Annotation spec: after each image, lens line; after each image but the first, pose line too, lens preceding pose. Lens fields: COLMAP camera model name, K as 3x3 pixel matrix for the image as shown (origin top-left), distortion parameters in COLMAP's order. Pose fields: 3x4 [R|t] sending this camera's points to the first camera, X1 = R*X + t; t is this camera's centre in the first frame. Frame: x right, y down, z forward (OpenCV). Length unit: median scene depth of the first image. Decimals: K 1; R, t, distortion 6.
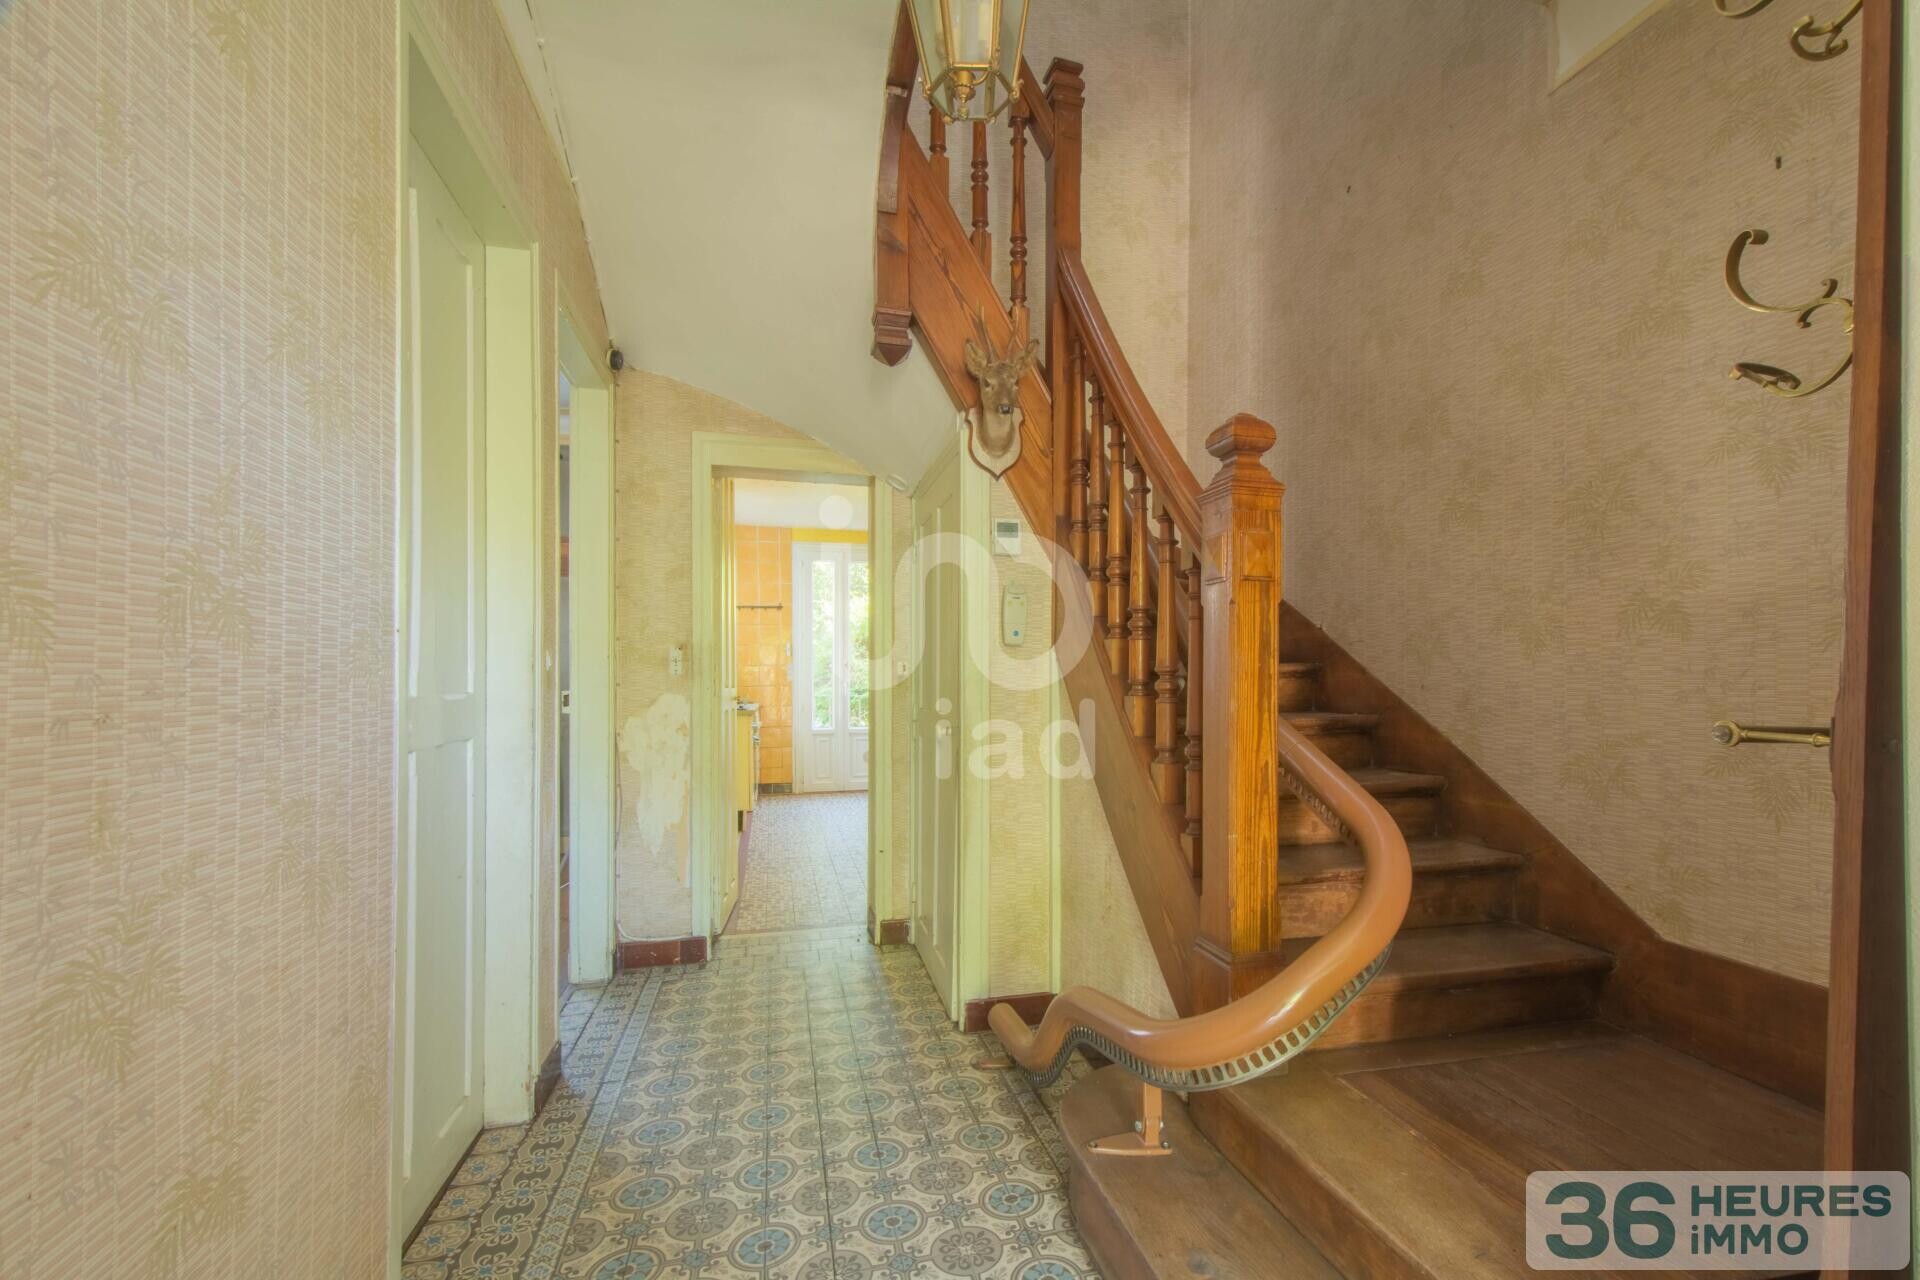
lens RADIAL K [[880.3, 0, 959.5], [0, 880.3, 692.8], [0, 0, 1]] dist [-0.010733, -0.009589]
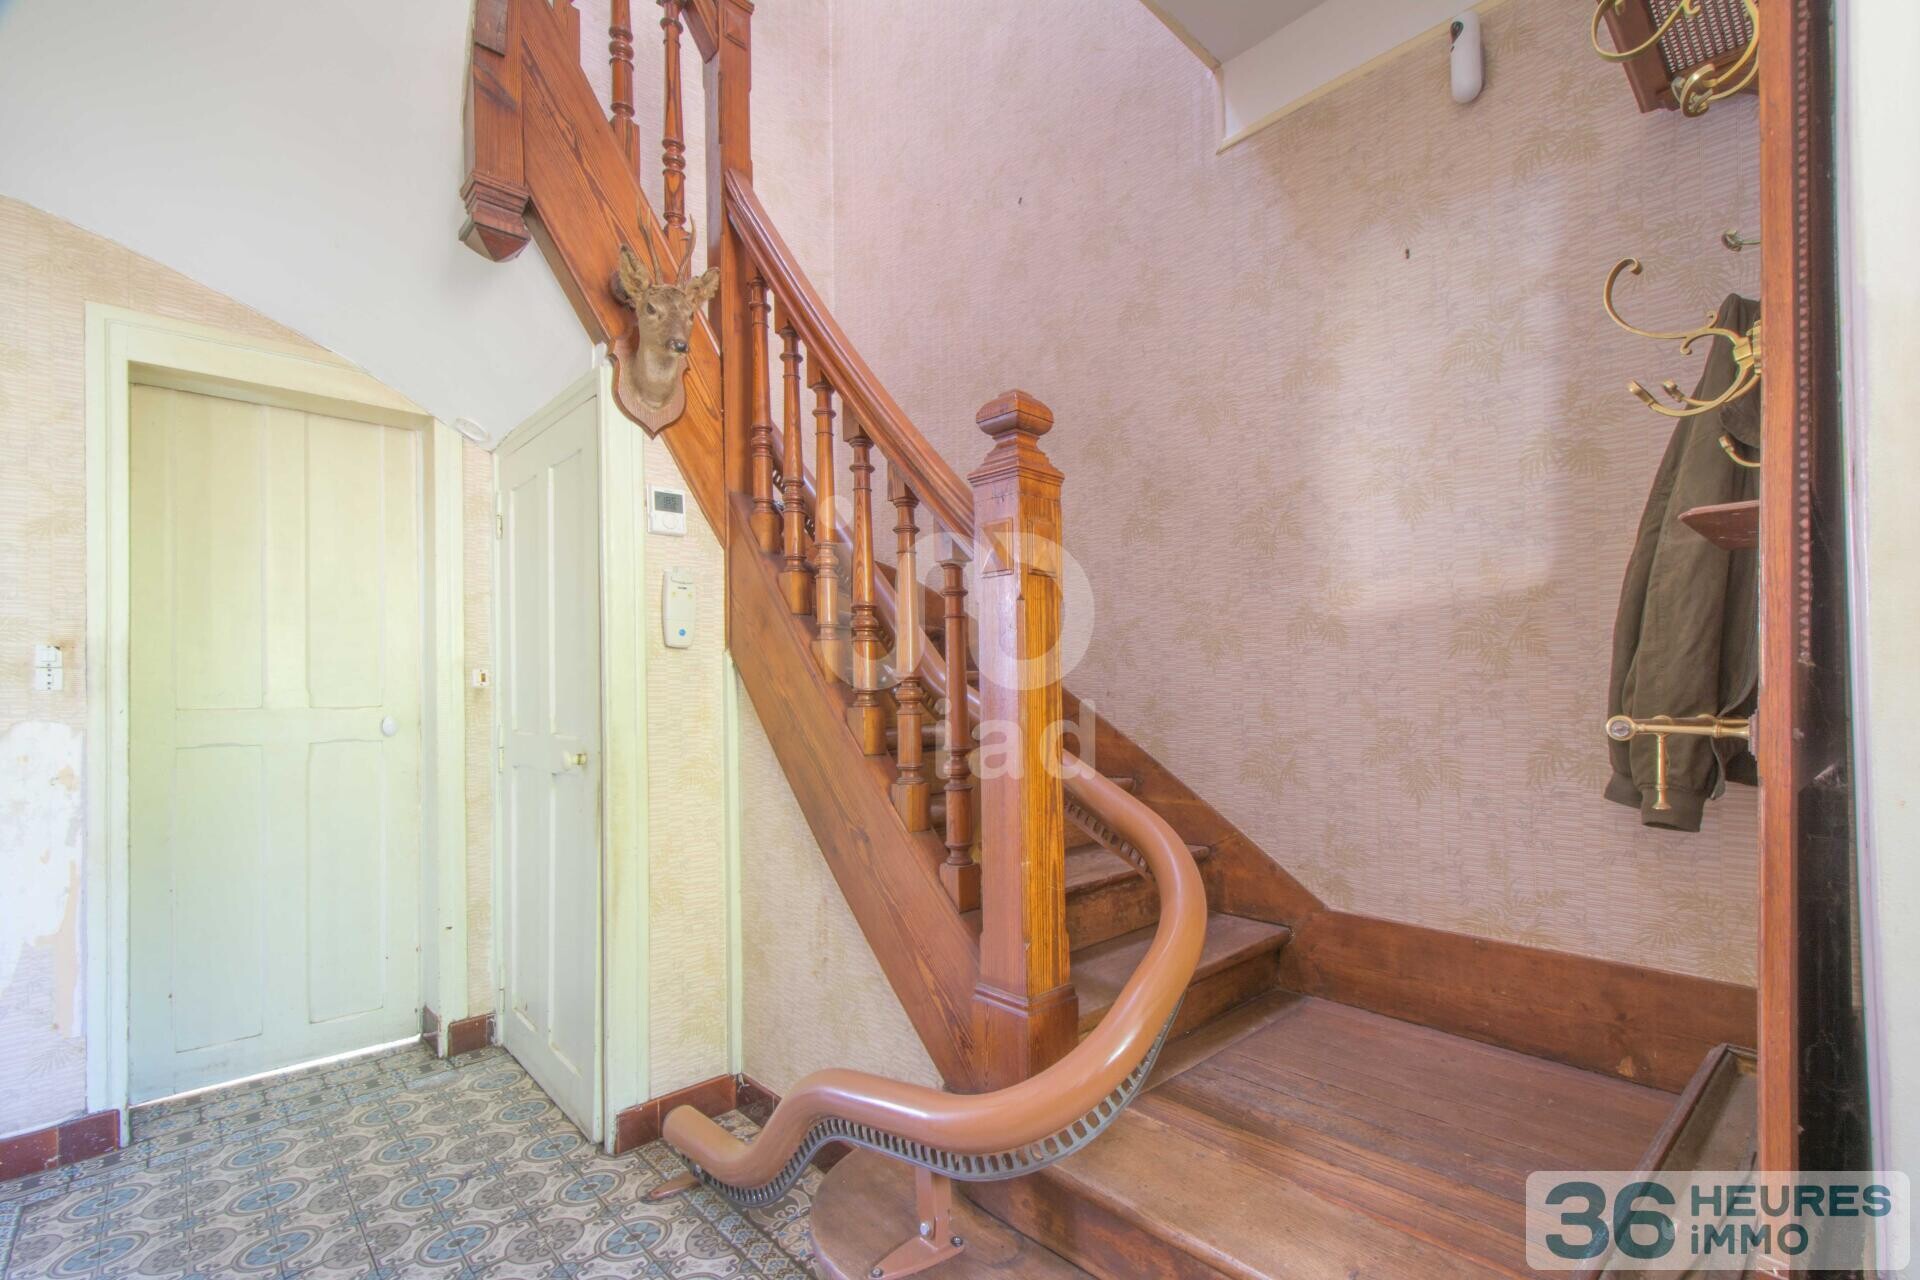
lens RADIAL K [[850.2, 0, 968.8], [0, 850.2, 690.1], [0, 0, 1]] dist [-0.002352, -0.001767]
pose [[0.840417, -0.009198, 0.541863, -0.141830], [0.019590, 0.999718, -0.013414, -0.000142], [-0.541586, 0.021888, 0.840360, 0.222304]]
